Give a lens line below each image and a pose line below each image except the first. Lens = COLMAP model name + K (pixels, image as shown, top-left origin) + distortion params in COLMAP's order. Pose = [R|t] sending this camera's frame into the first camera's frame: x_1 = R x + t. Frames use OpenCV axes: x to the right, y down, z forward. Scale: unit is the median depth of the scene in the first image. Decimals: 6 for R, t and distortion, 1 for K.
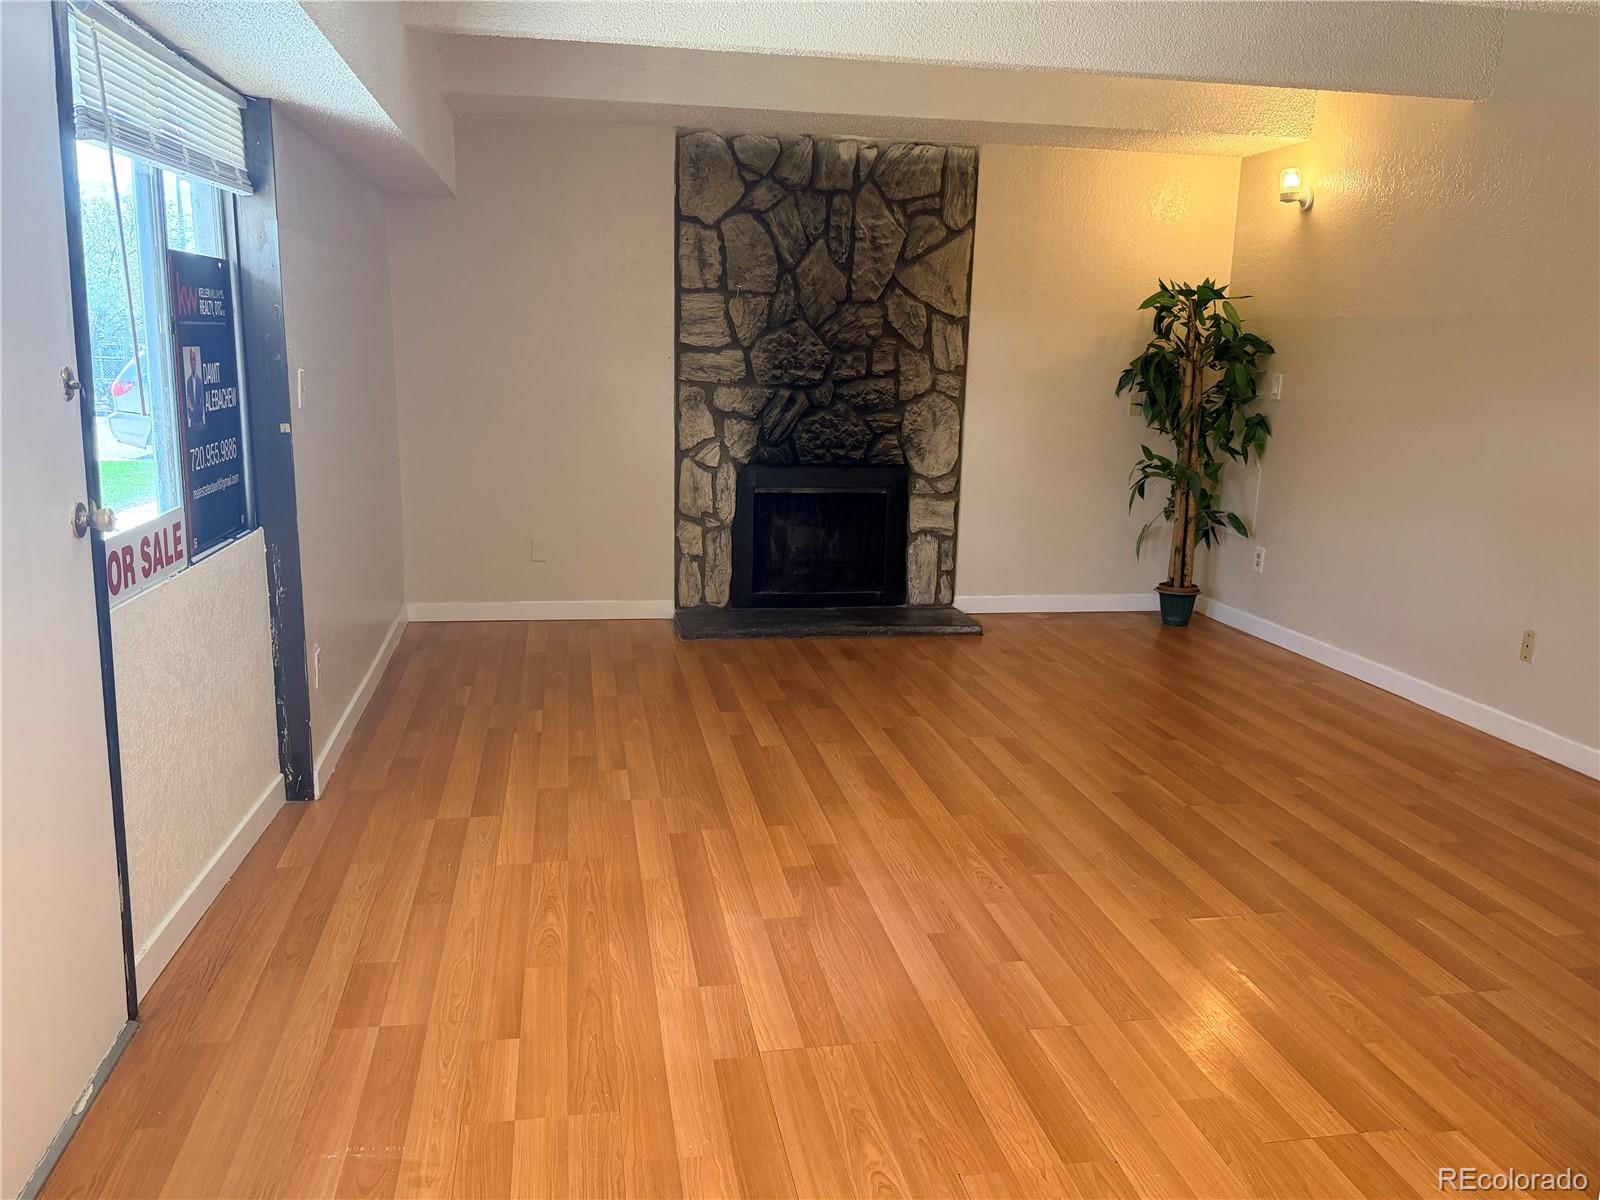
lens RADIAL K [[1256.9, 0, 807.8], [0, 1256.9, 611.5], [0, 0, 1]] dist [0.079555, -0.125813]
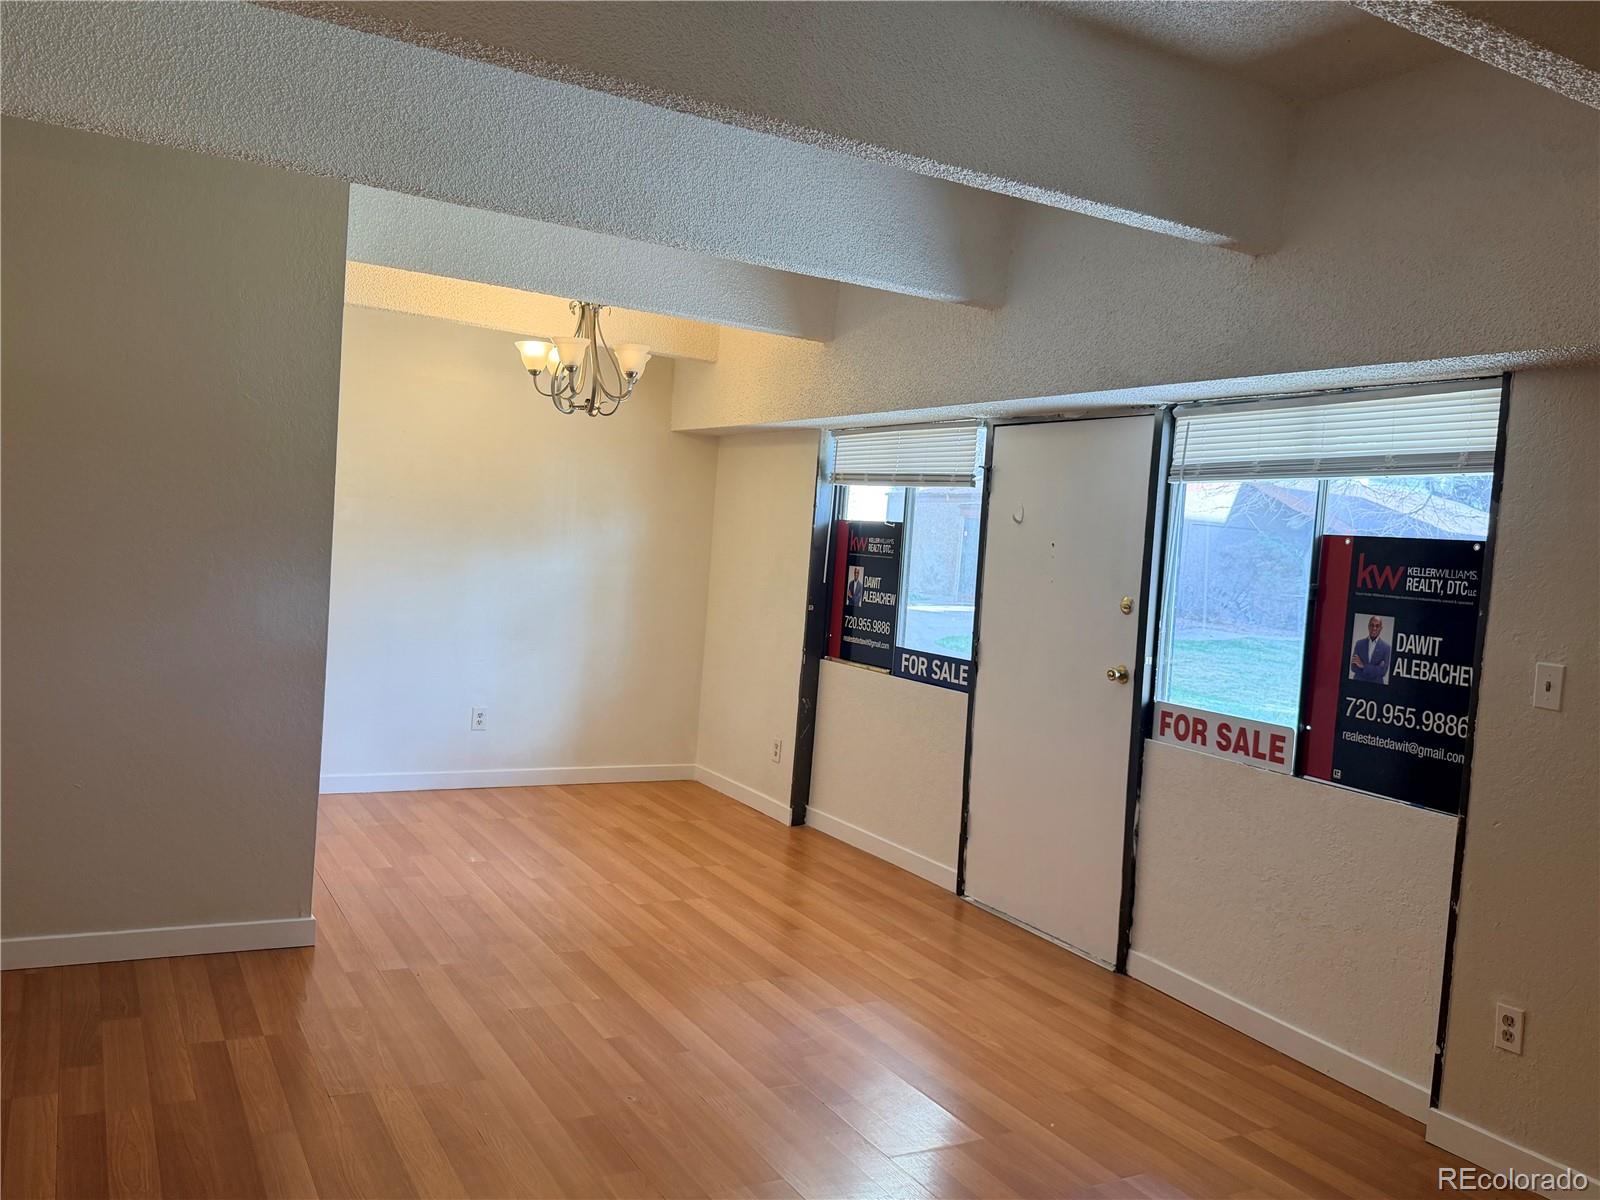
lens RADIAL K [[1256.9, 0, 808.4], [0, 1256.9, 594.1], [0, 0, 1]] dist [0.079555, -0.125813]
pose [[-0.939777, -0.076343, -0.333152, 0.206706], [-0.161652, 0.958103, 0.236448, -0.219690], [0.301143, 0.276063, -0.912744, 0.998473]]
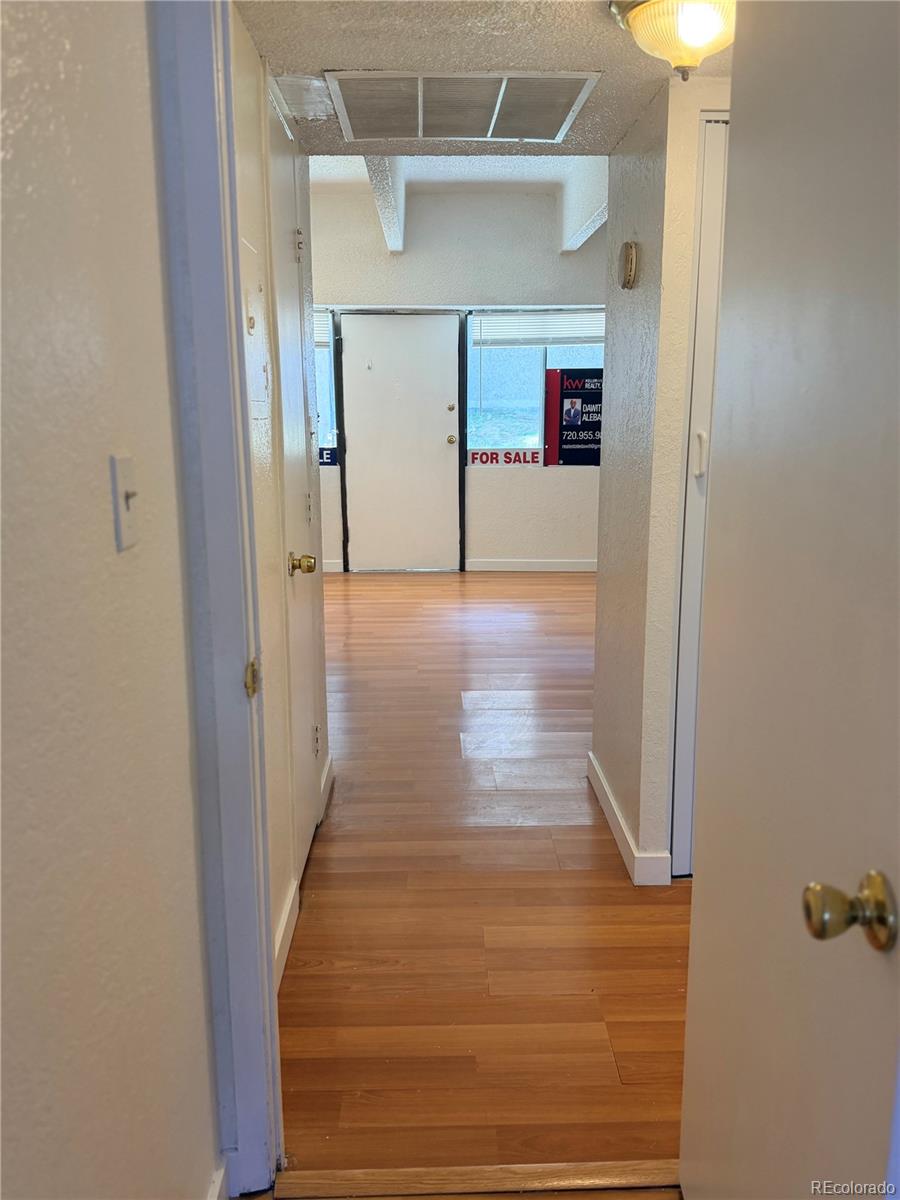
lens RADIAL K [[942.6, 0, 458.5], [0, 942.6, 606.3], [0, 0, 1]] dist [0.079555, -0.125813]
pose [[-0.148735, 0.191237, -0.970209, 0.999339], [-0.209410, 0.952780, 0.219905, -0.092250], [0.966450, 0.235879, -0.101665, 0.569557]]
